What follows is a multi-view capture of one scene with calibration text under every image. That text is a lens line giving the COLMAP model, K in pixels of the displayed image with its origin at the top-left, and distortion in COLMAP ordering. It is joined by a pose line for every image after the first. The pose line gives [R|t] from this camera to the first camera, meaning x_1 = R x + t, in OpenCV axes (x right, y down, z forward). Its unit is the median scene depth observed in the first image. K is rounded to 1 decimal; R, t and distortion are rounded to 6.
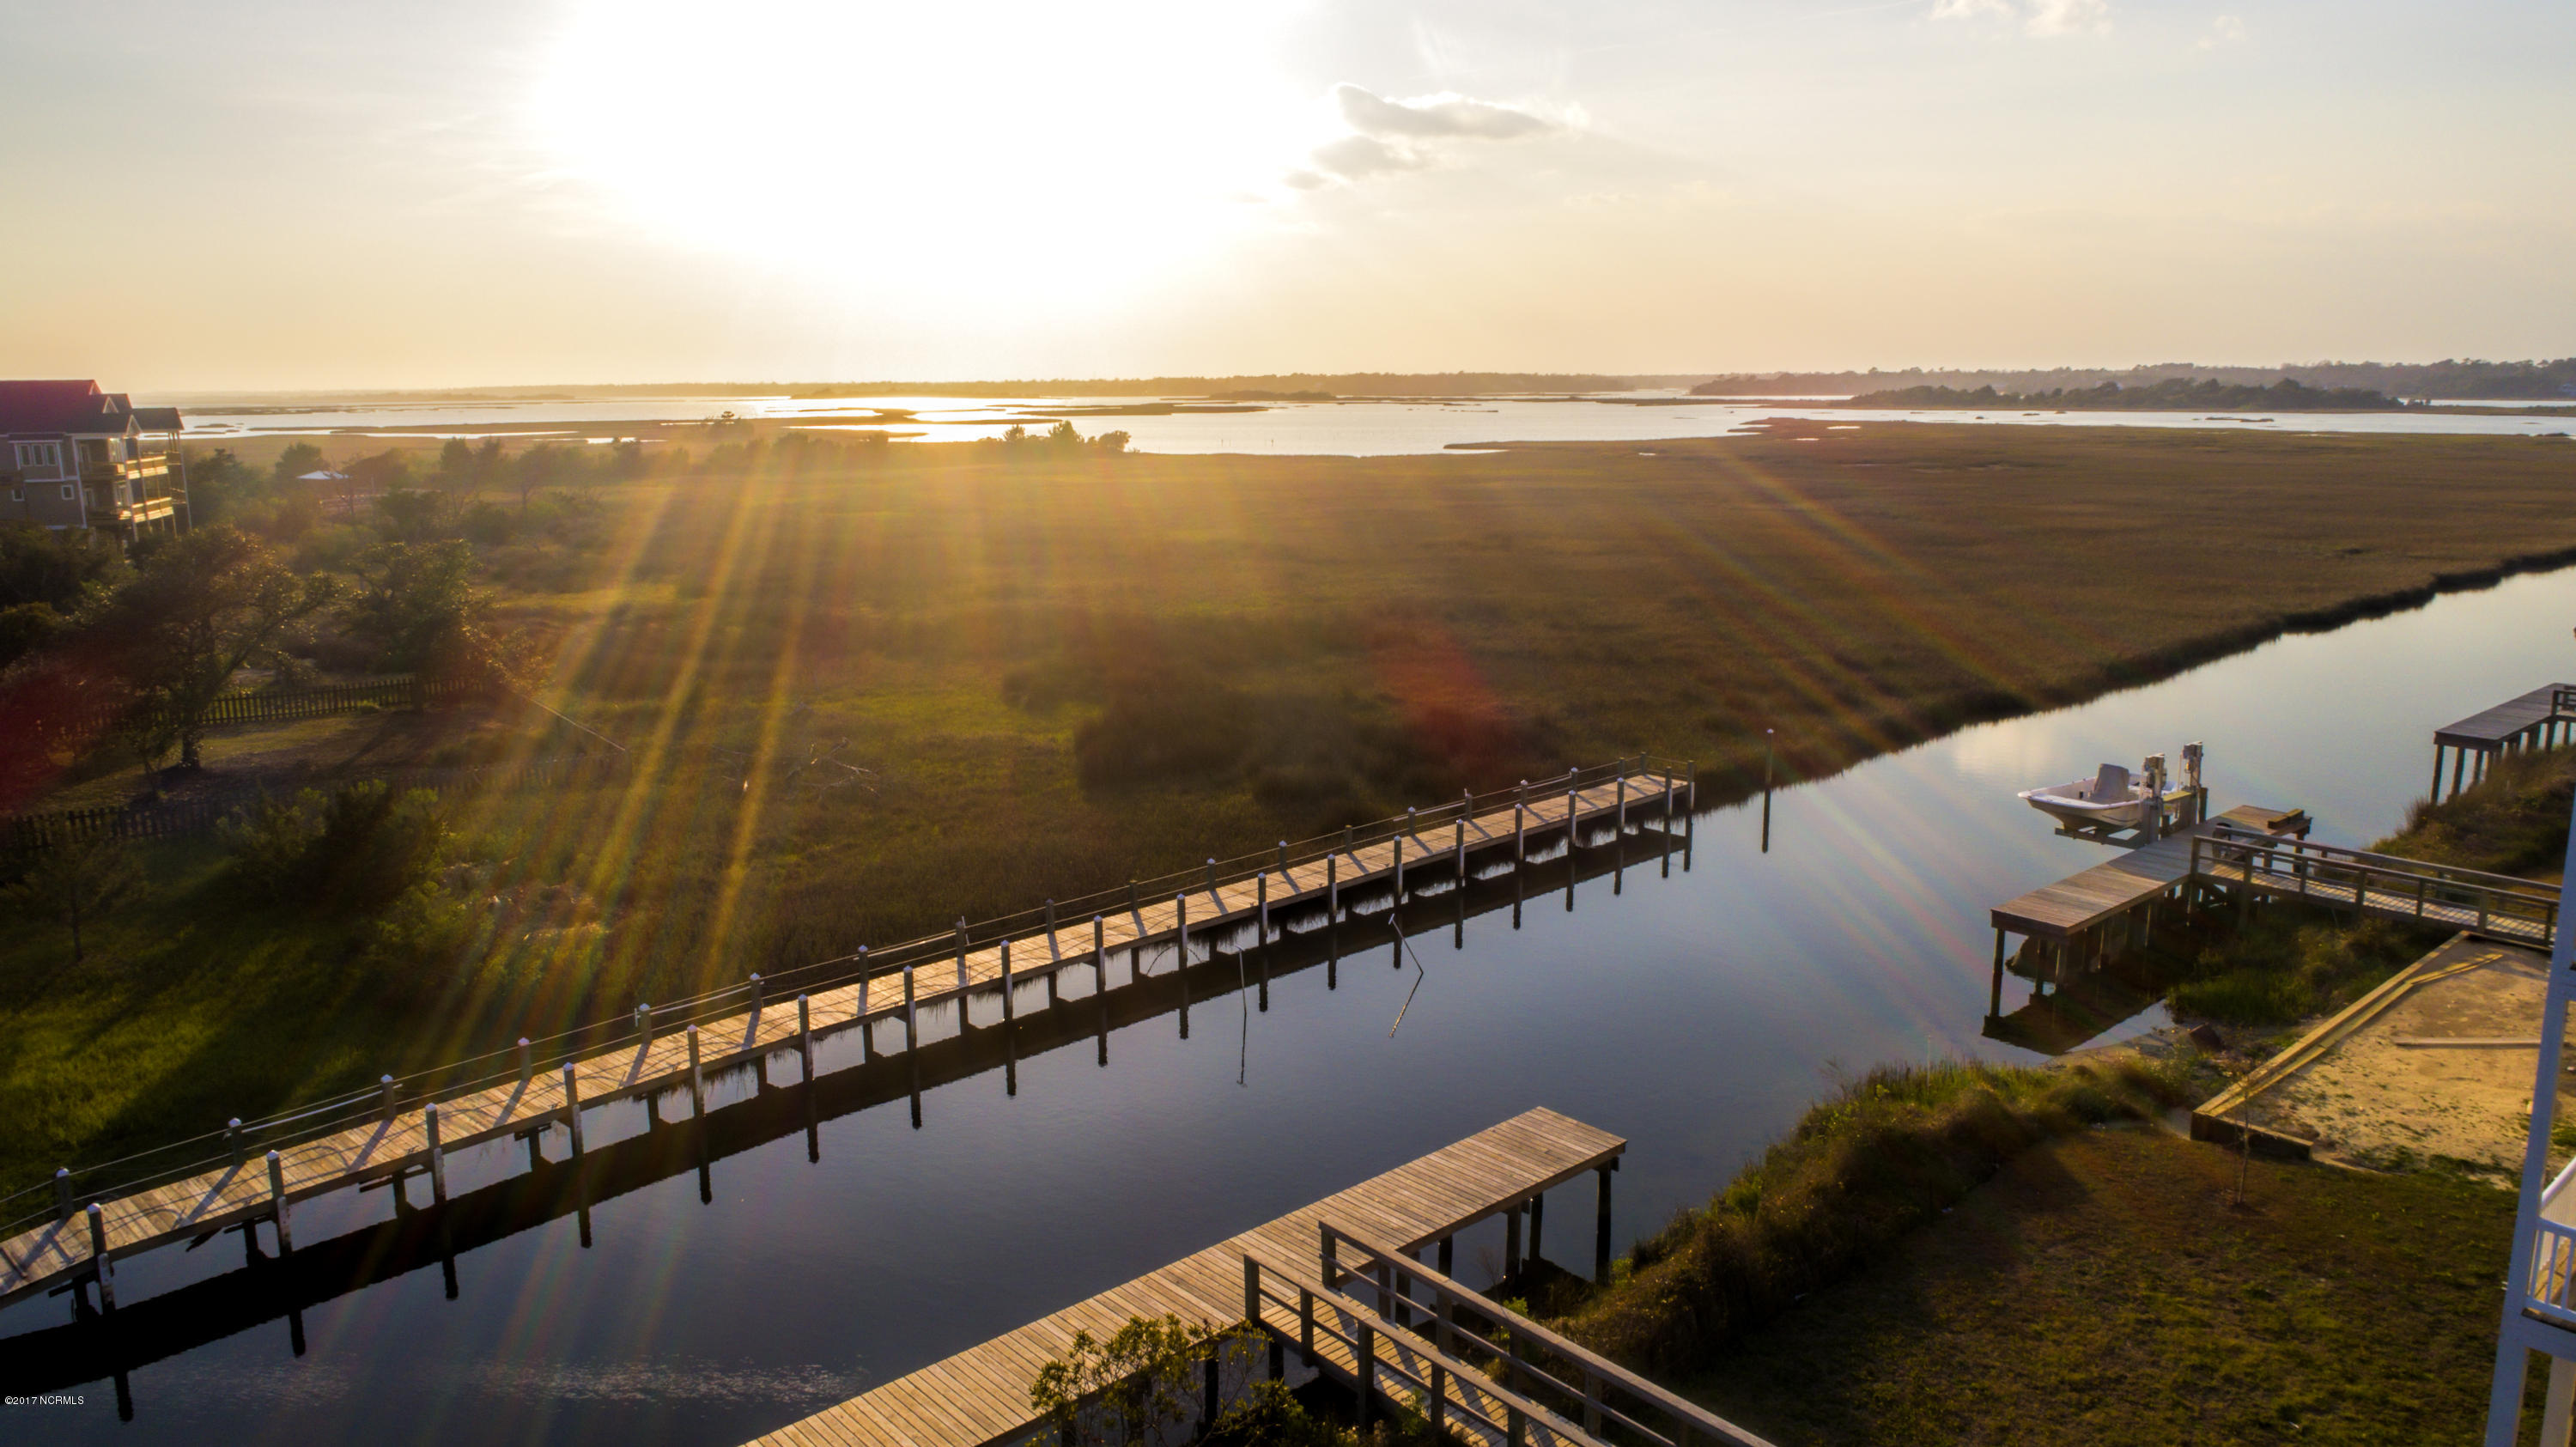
lens RADIAL K [[1732.4, 0, 1299.9], [0, 1732.4, 724.7], [0, 0, 1]] dist [-0.016657, 0.005755]
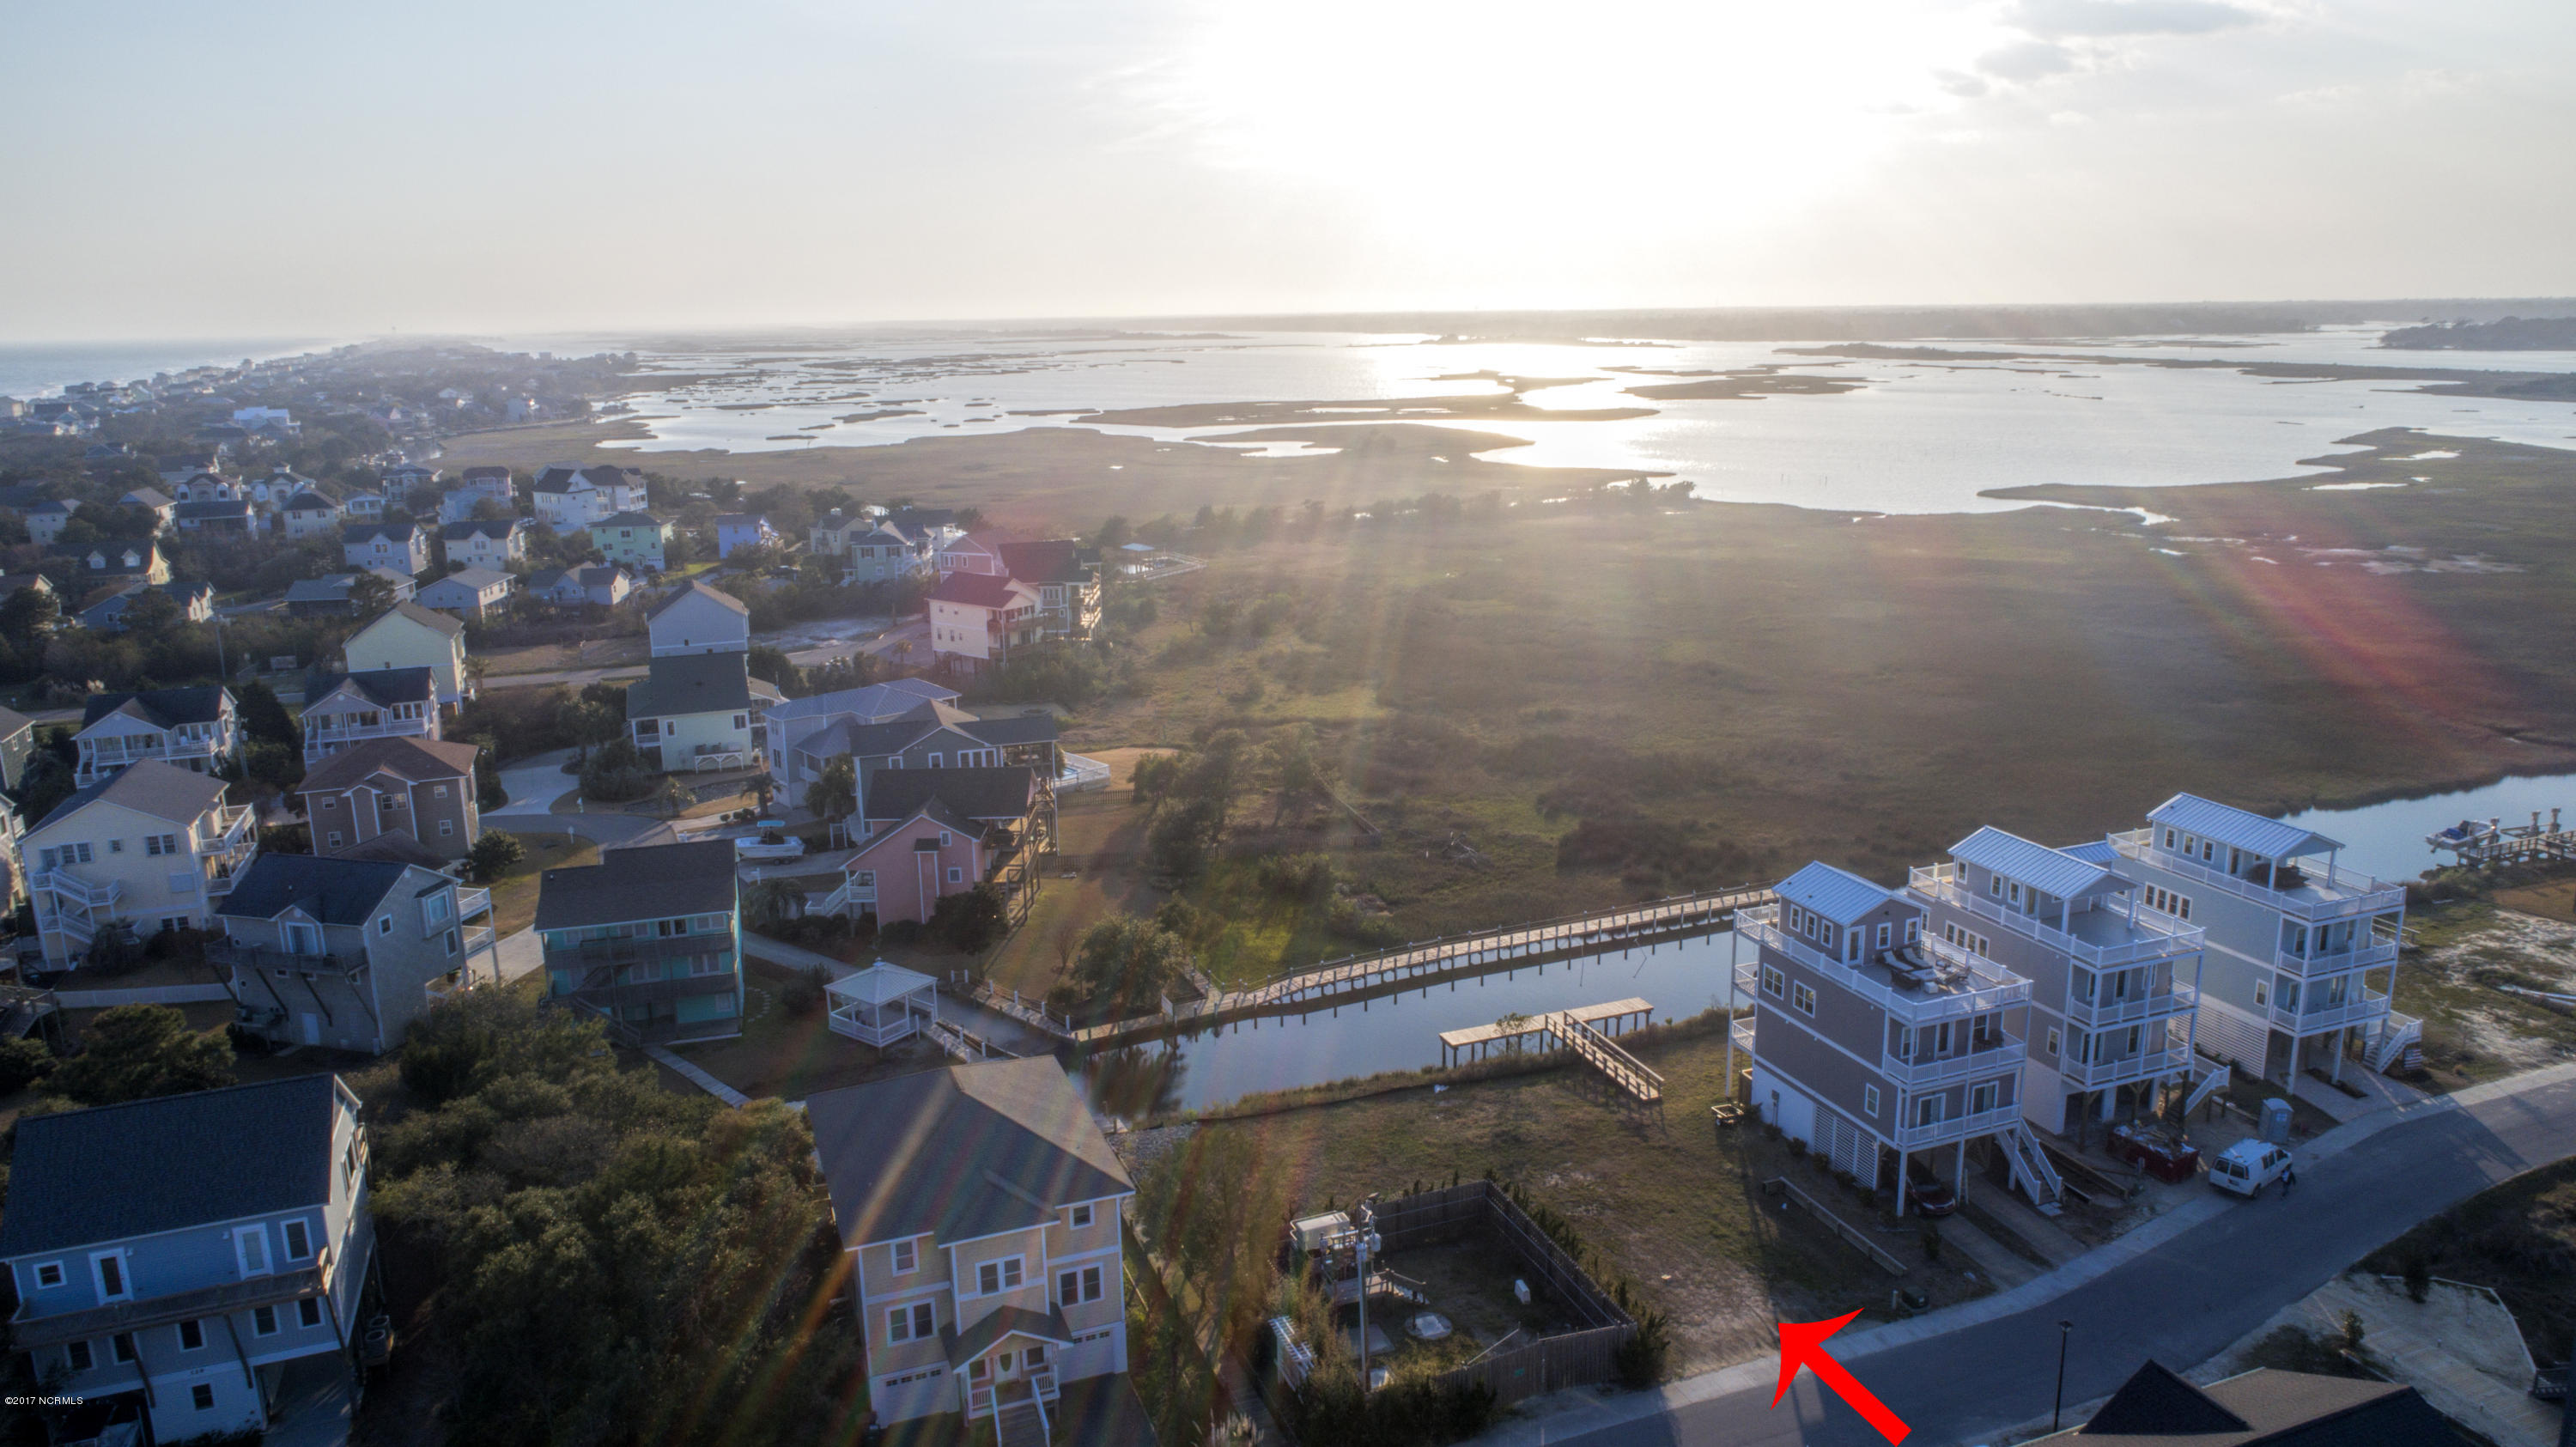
lens RADIAL K [[1732.4, 0, 1299.9], [0, 1732.4, 724.7], [0, 0, 1]] dist [-0.016657, 0.005755]
pose [[0.940163, 0.071057, -0.333233, 0.458893], [-0.057516, 0.997075, 0.050341, -0.365833], [0.335835, -0.028163, 0.941500, -1.964440]]
